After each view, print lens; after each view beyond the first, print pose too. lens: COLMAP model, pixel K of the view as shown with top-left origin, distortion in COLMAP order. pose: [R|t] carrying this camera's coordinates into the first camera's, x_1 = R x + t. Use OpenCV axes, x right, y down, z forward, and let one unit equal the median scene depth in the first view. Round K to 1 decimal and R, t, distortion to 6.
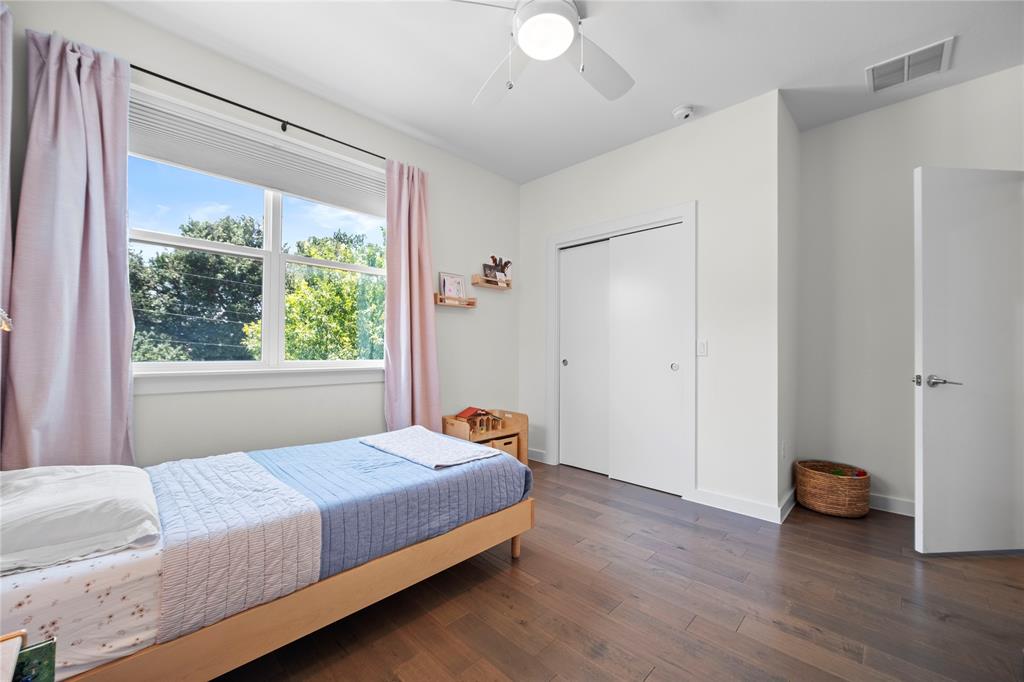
lens RADIAL K [[404.1, 0, 508.2], [0, 404.1, 342.9], [0, 0, 1]] dist [-0.000918, -0.000193]
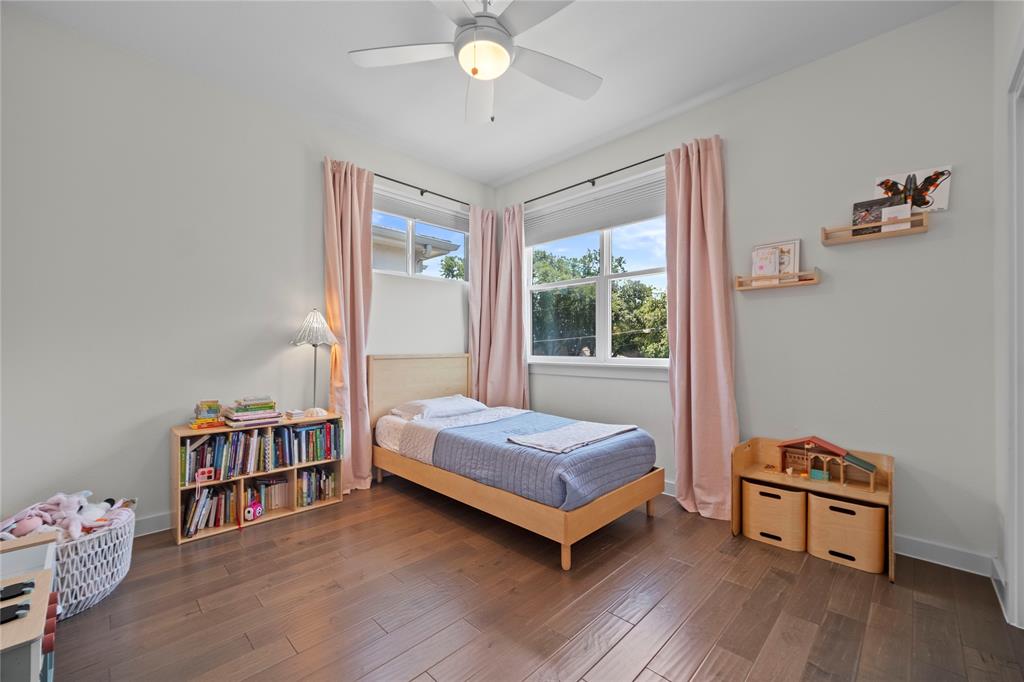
lens RADIAL K [[404.1, 0, 508.3], [0, 404.1, 347.3], [0, 0, 1]] dist [-0.000918, -0.000193]
pose [[0.000413, -0.012545, -0.999921, 0.590403], [0.014030, 0.999823, -0.012538, 0.017497], [0.999901, -0.014023, 0.000588, 0.540557]]
